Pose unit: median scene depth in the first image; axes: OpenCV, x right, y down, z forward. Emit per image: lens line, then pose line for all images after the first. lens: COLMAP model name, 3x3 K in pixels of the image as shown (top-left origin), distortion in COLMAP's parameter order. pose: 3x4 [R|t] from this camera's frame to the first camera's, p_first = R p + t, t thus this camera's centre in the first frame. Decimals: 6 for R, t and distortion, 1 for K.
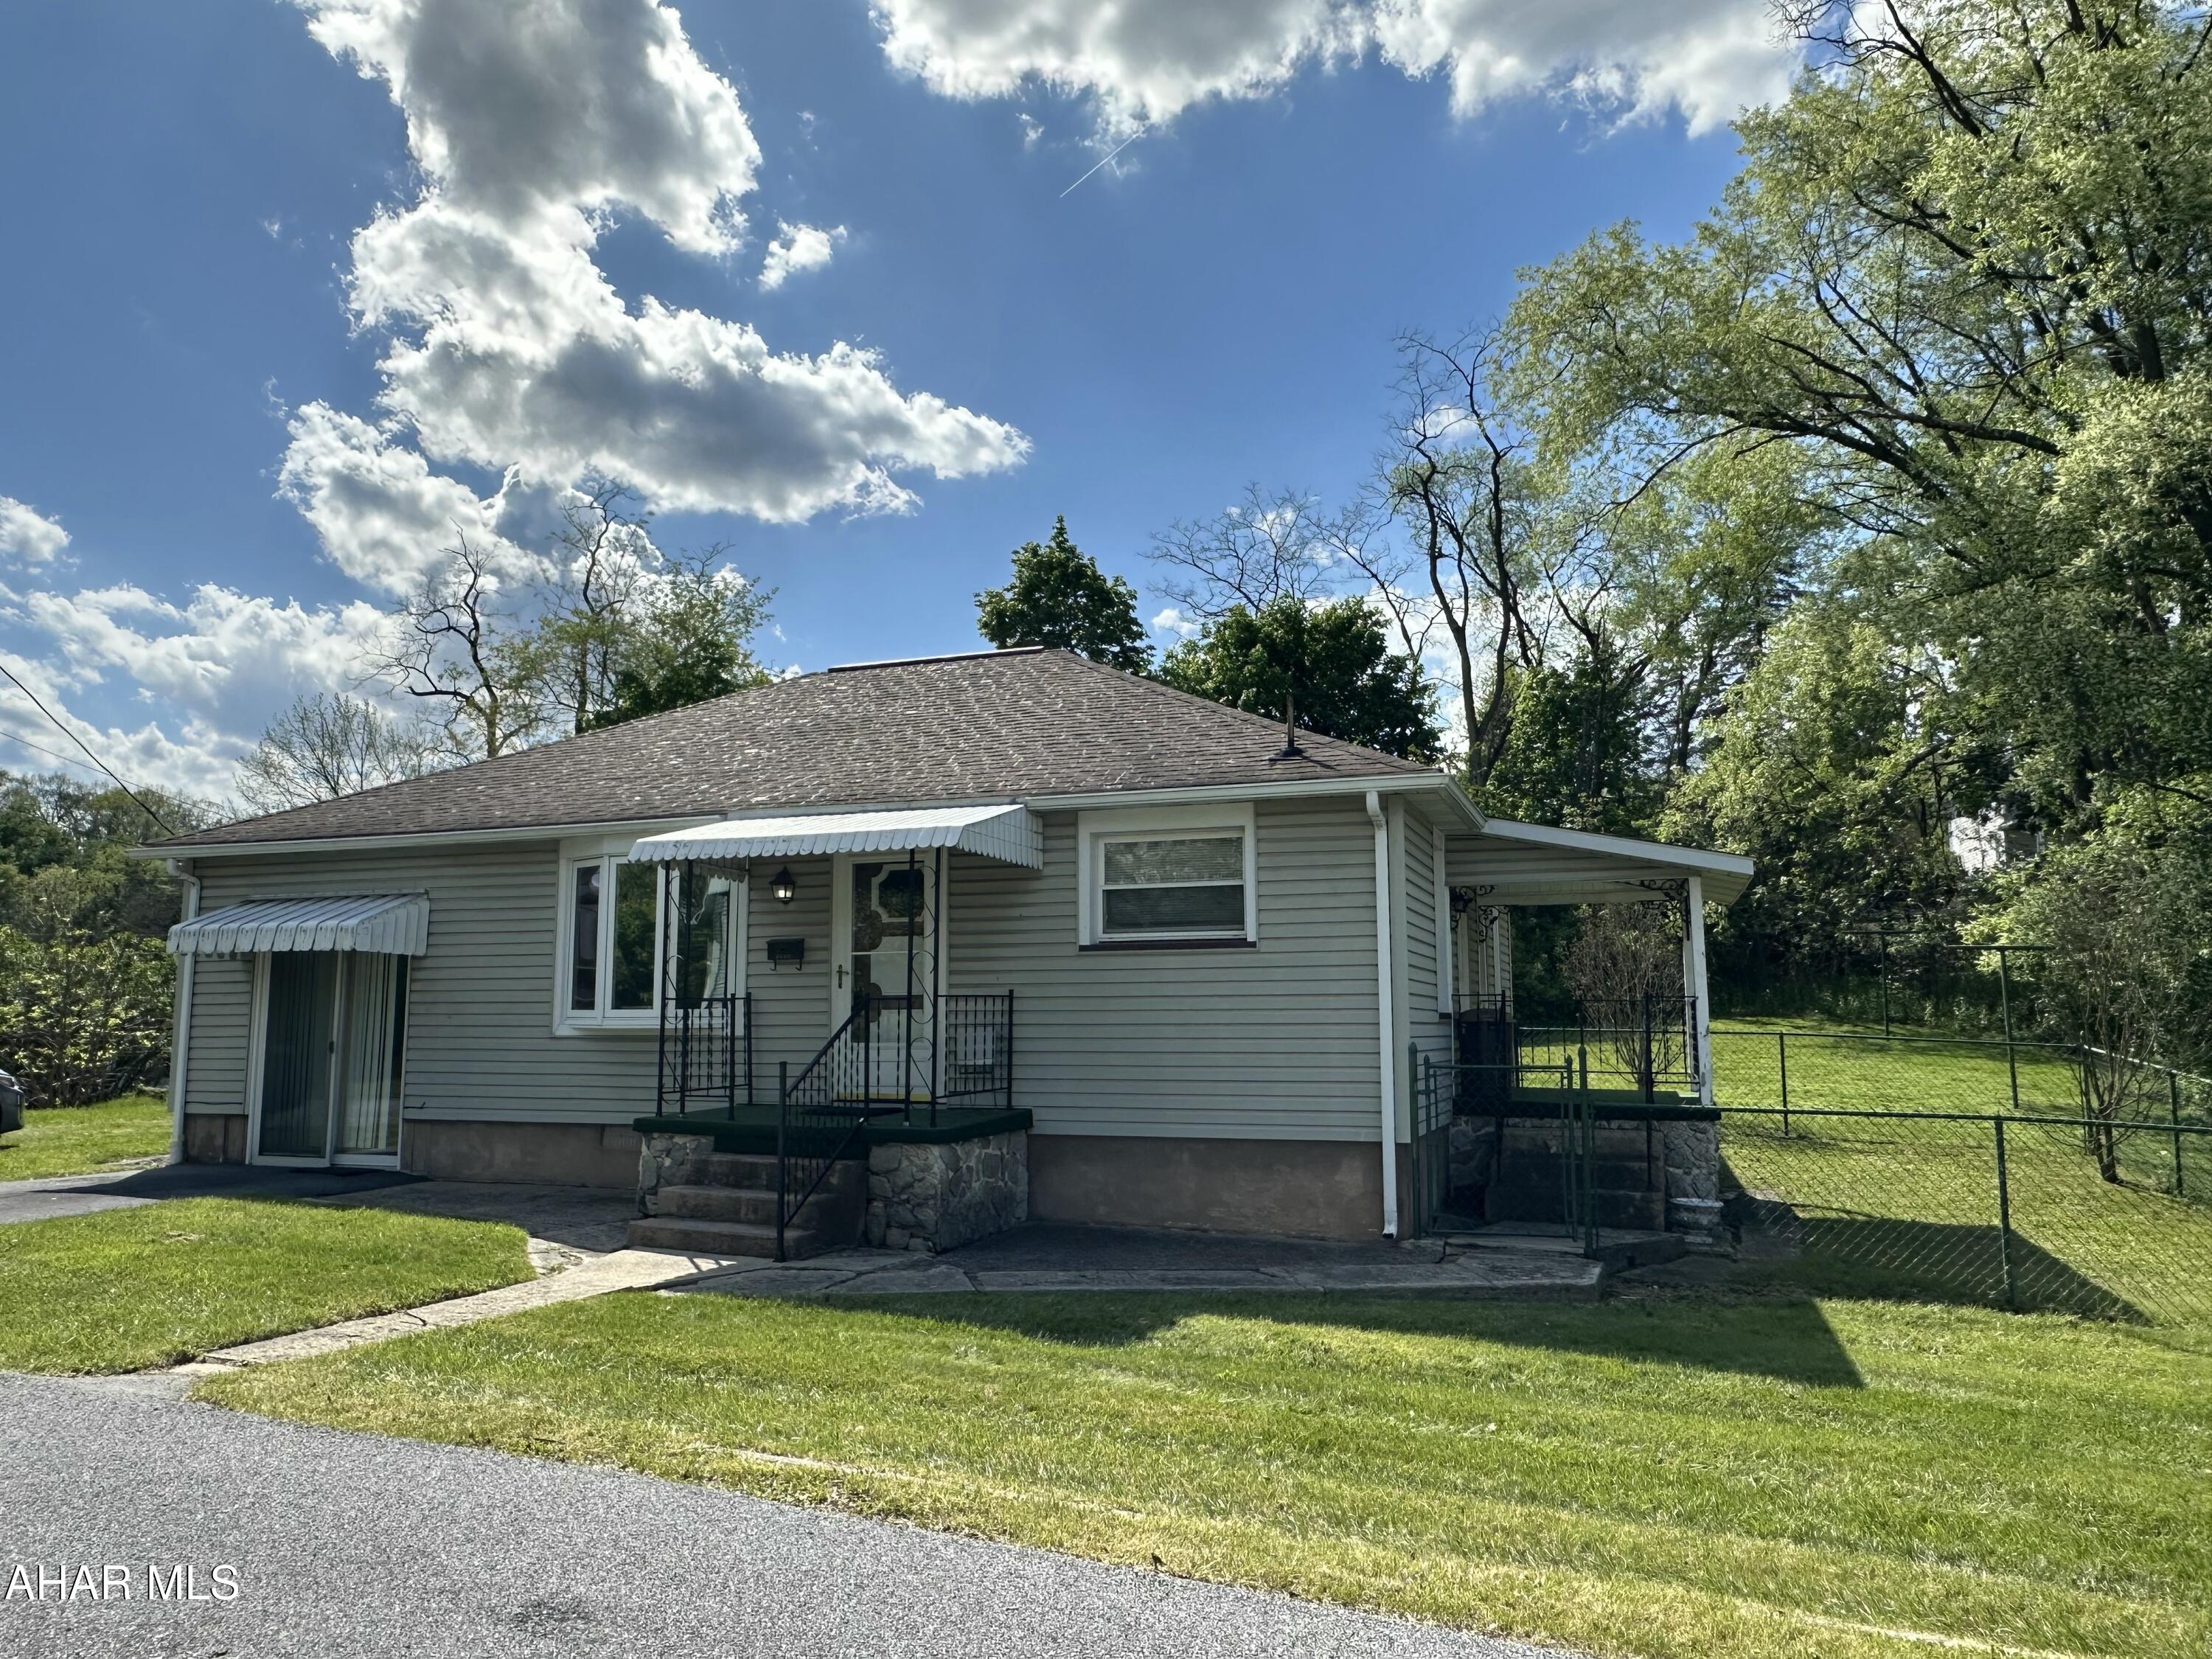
lens RADIAL K [[1503.2, 0, 1107.9], [0, 1503.2, 833.0], [0, 0, 1]] dist [0.010872, -0.002505]
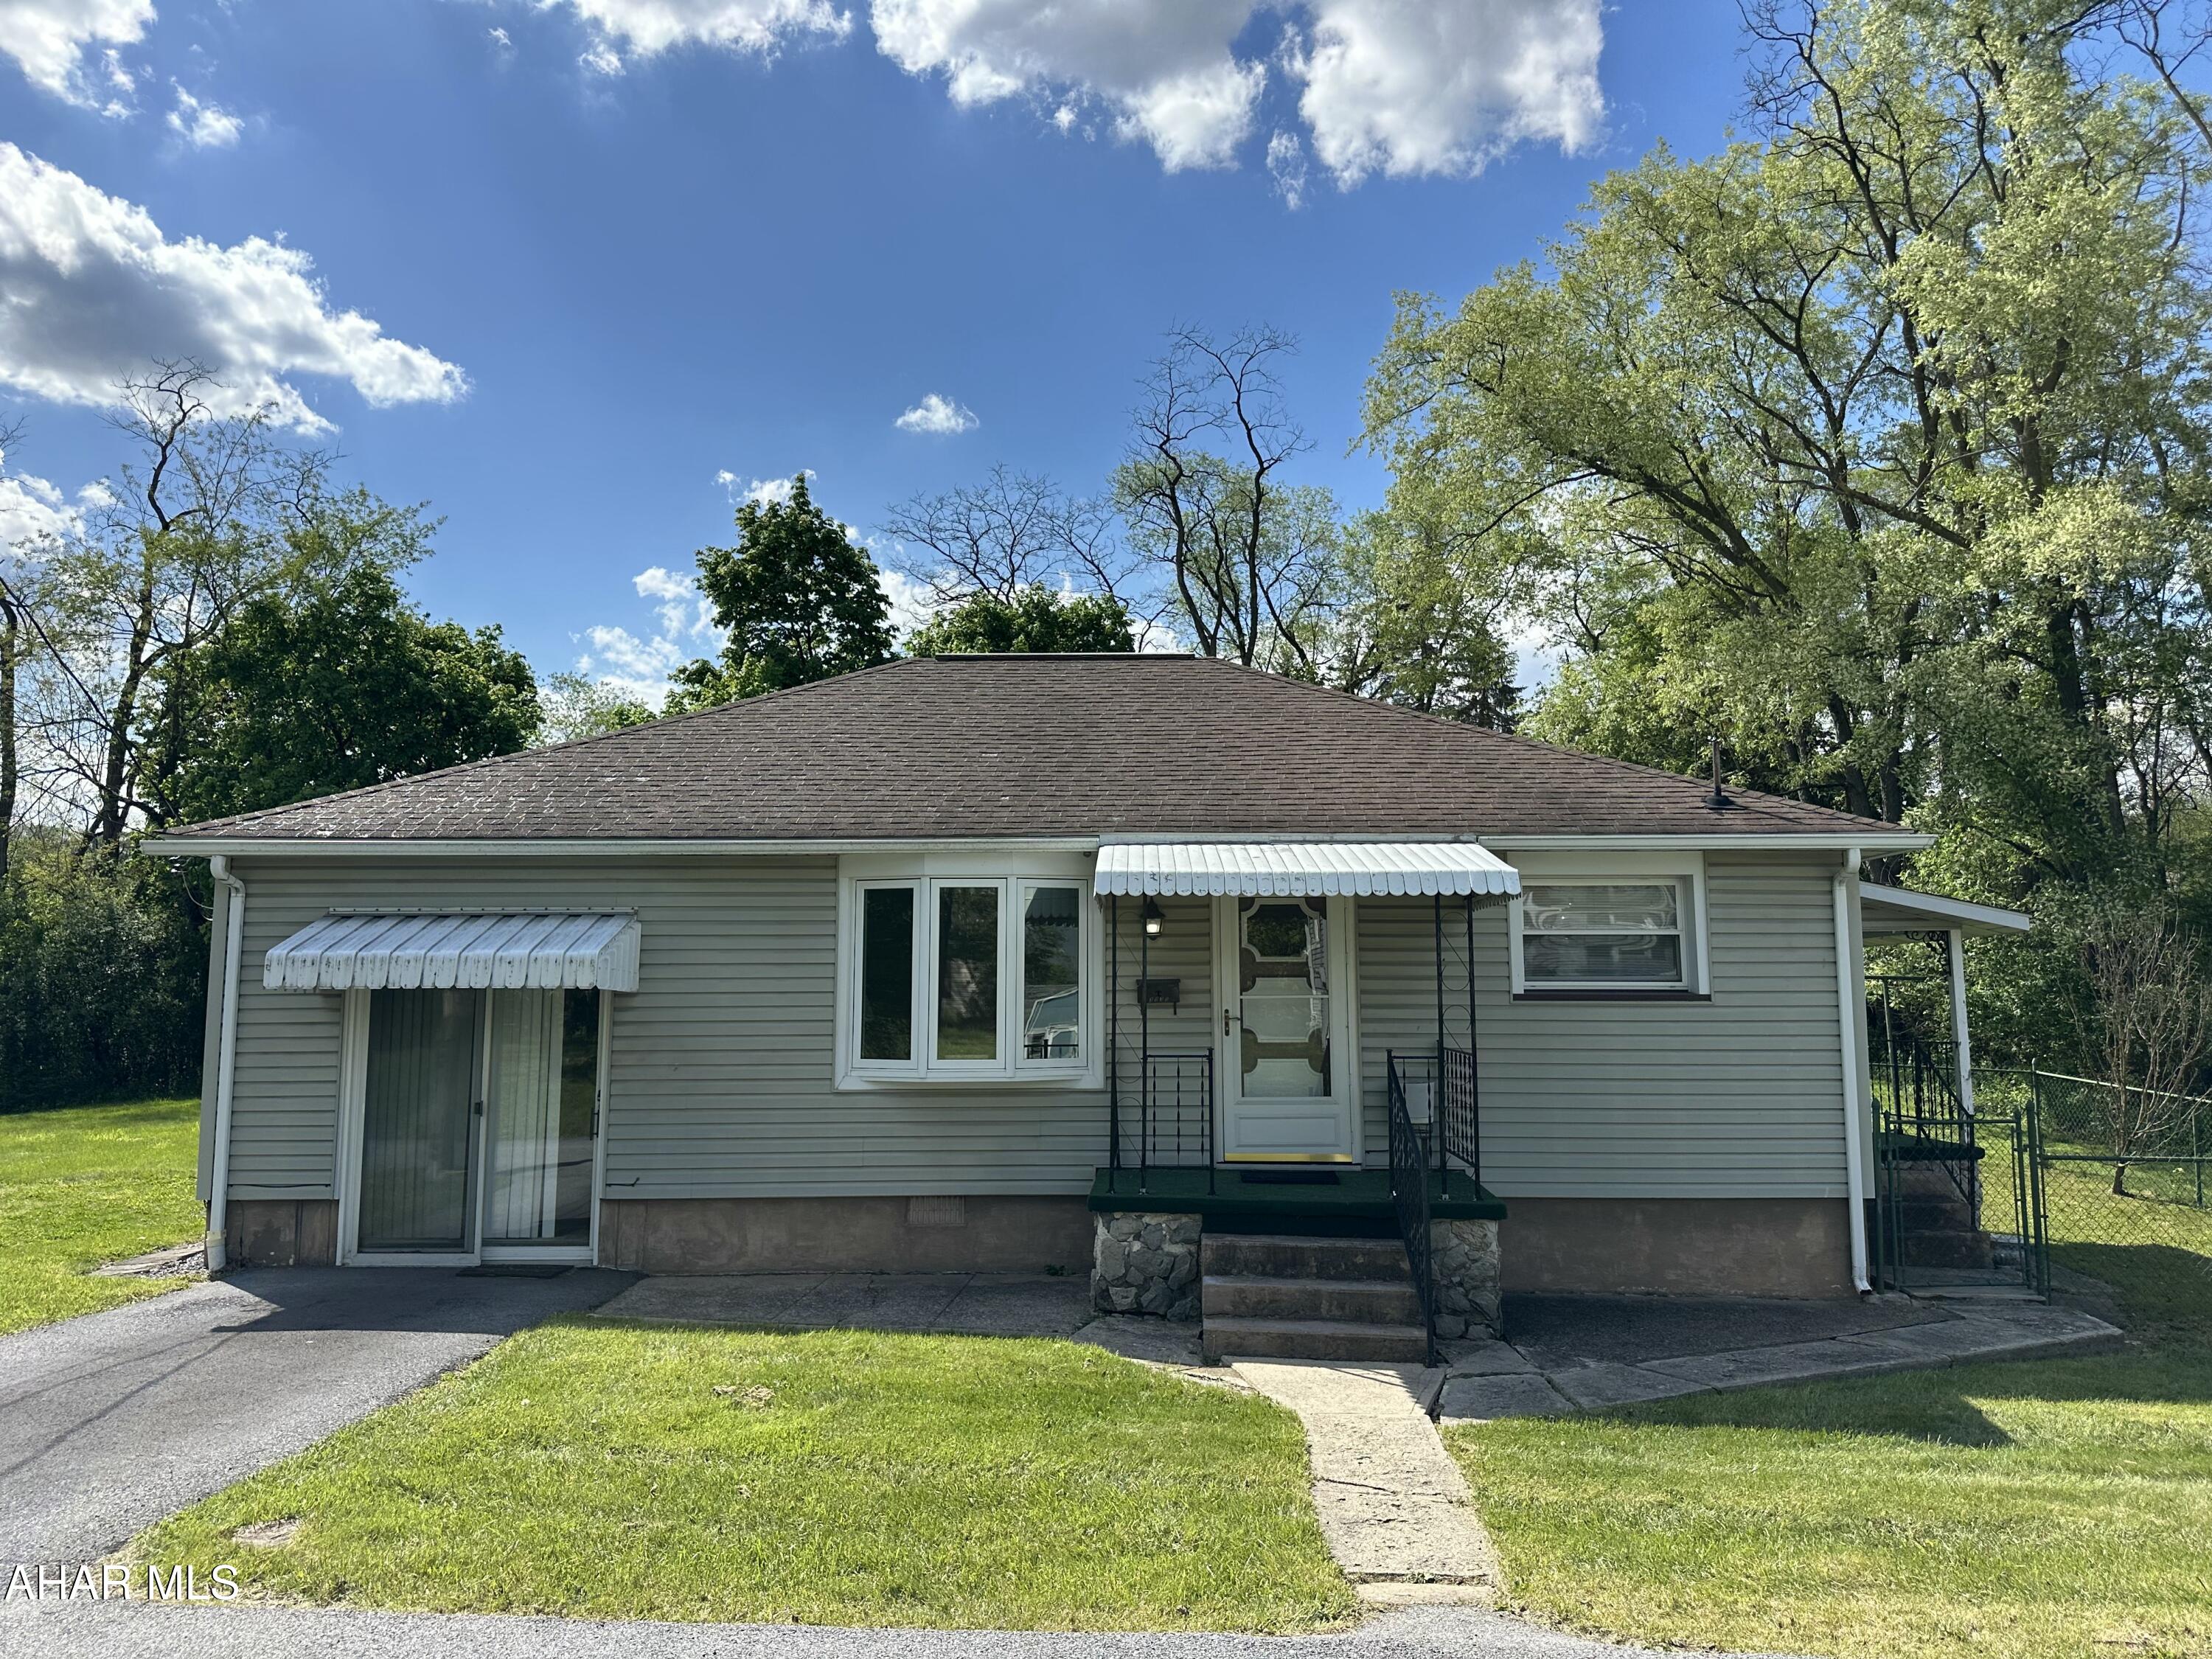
lens RADIAL K [[1546.7, 0, 1096.2], [0, 1546.7, 822.1], [0, 0, 1]] dist [0.059293, -0.030975]
pose [[0.943398, 0.039803, 0.329266, -0.542561], [-0.041318, 0.999143, -0.002397, -0.018180], [-0.329080, -0.011343, 0.944234, 0.153138]]
